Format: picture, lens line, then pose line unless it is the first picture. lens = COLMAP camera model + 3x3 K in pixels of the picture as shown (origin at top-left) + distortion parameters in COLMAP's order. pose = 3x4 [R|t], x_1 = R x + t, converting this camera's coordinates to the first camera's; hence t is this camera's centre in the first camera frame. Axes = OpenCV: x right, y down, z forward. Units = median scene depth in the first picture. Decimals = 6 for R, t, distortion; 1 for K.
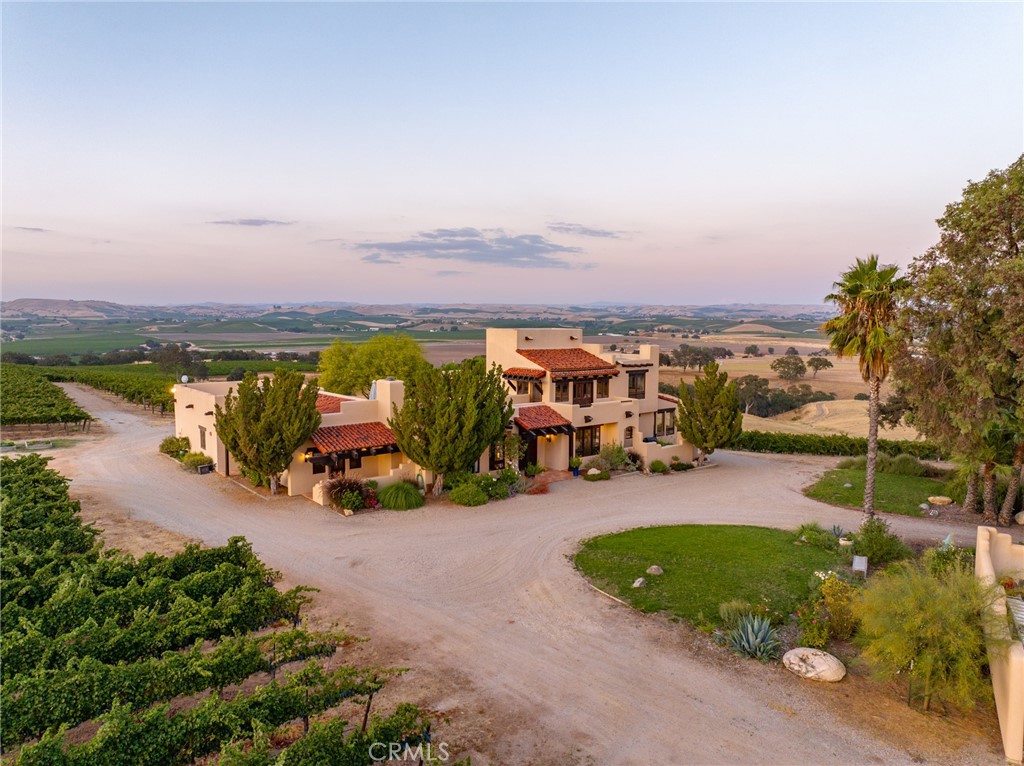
lens RADIAL K [[723.3, 0, 512.0], [0, 723.3, 383.0], [0, 0, 1]] dist [0.078591, -0.000326]
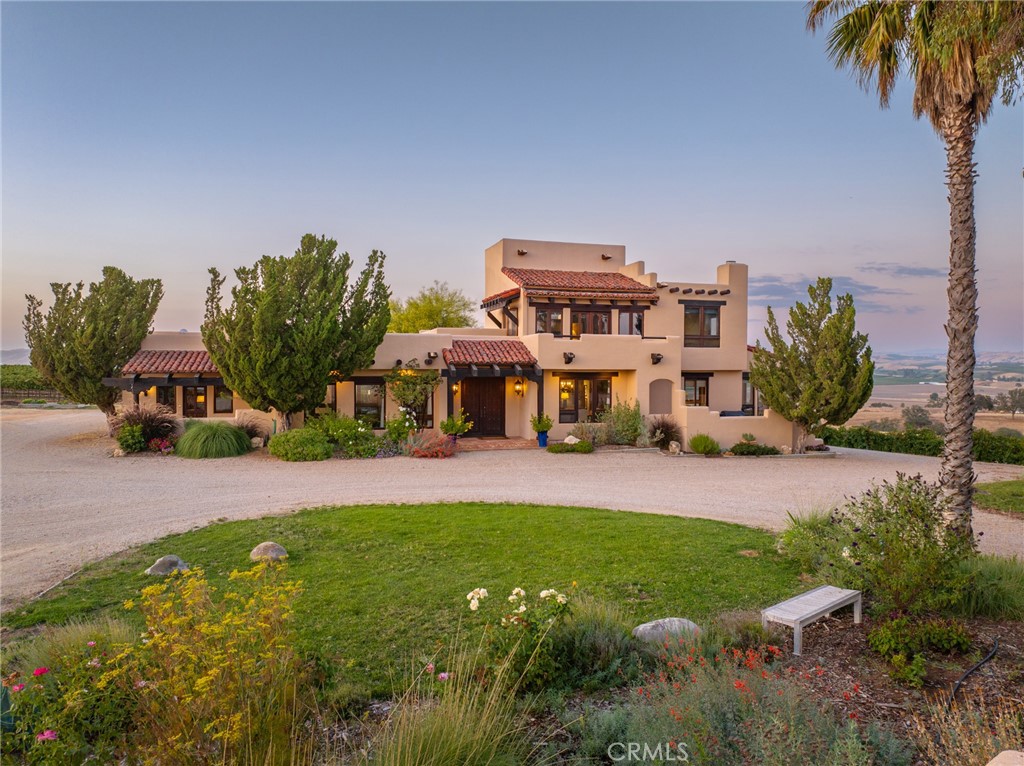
lens RADIAL K [[705.9, 0, 512.0], [0, 705.9, 383.0], [0, 0, 1]] dist [-0.004034, -0.000428]
pose [[0.917066, 0.008591, -0.398642, 0.282832], [-0.035166, 0.997615, -0.059400, 0.102436], [0.397181, 0.068493, 0.915181, 0.394437]]
